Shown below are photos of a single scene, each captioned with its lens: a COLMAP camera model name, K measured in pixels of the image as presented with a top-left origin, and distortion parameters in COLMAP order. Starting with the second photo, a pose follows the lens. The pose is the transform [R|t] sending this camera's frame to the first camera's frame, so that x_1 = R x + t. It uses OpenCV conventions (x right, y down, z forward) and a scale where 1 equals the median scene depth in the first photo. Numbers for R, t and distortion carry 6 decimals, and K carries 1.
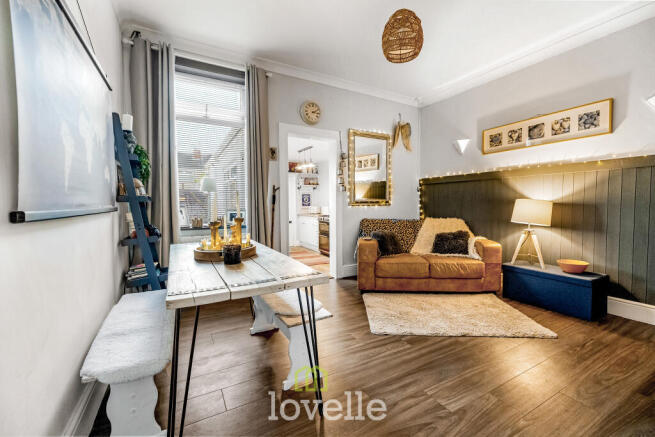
lens RADIAL K [[271.3, 0, 327.5], [0, 271.3, 218.5], [0, 0, 1]] dist [-0.000136, 0.000007]
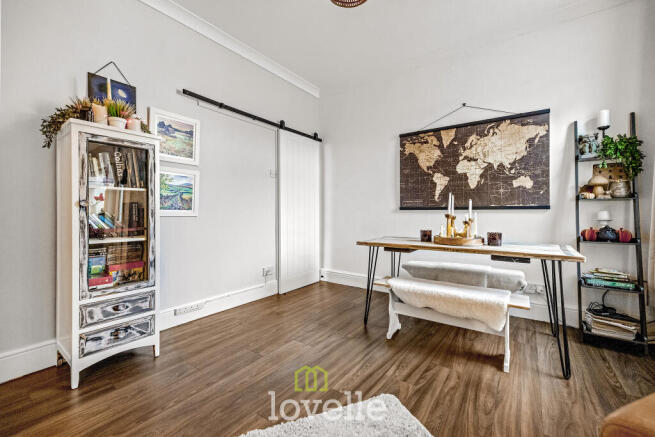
lens RADIAL K [[277.6, 0, 325.3], [0, 277.6, 206.1], [0, 0, 1]] dist [0.002544, 0.000224]
pose [[-0.902409, -0.002670, -0.430872, 0.506155], [-0.020716, 0.999093, 0.037196, -0.048760], [0.430382, 0.042492, -0.901646, 1.277164]]
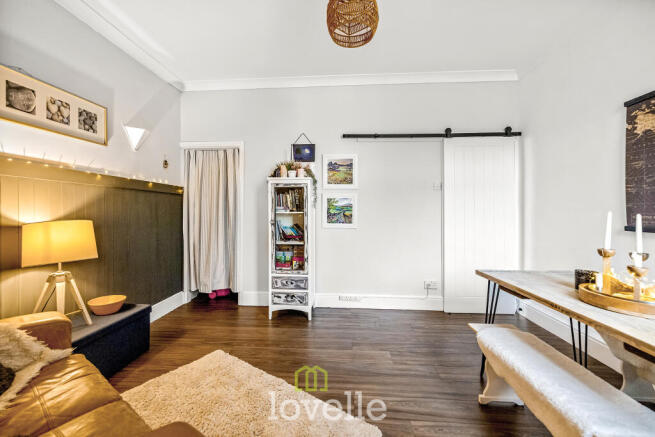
lens RADIAL K [[277.6, 0, 325.3], [0, 277.6, 206.1], [0, 0, 1]] dist [0.002544, 0.000224]
pose [[-0.844820, 0.017108, 0.534778, -0.062866], [0.037246, 0.998945, 0.026882, -0.107347], [-0.533753, 0.042628, -0.844565, 1.338510]]
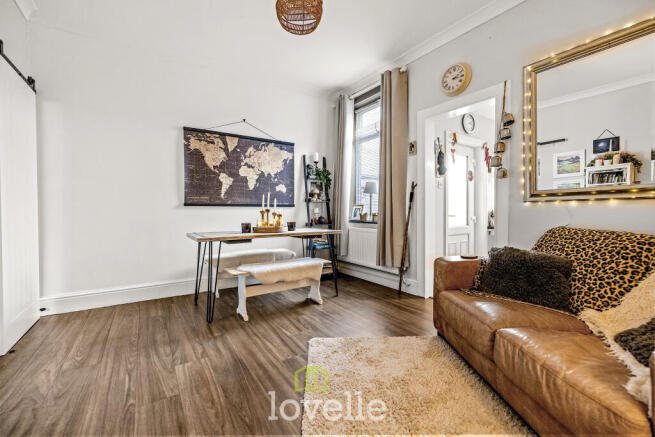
lens RADIAL K [[276.2, 0, 327.2], [0, 276.2, 210.8], [0, 0, 1]] dist [0.001217, 0.000060]
pose [[0.094579, 0.001953, -0.995515, 0.907147], [-0.058406, 0.998286, -0.003591, -0.002832], [0.993803, 0.058484, 0.094531, 0.791023]]
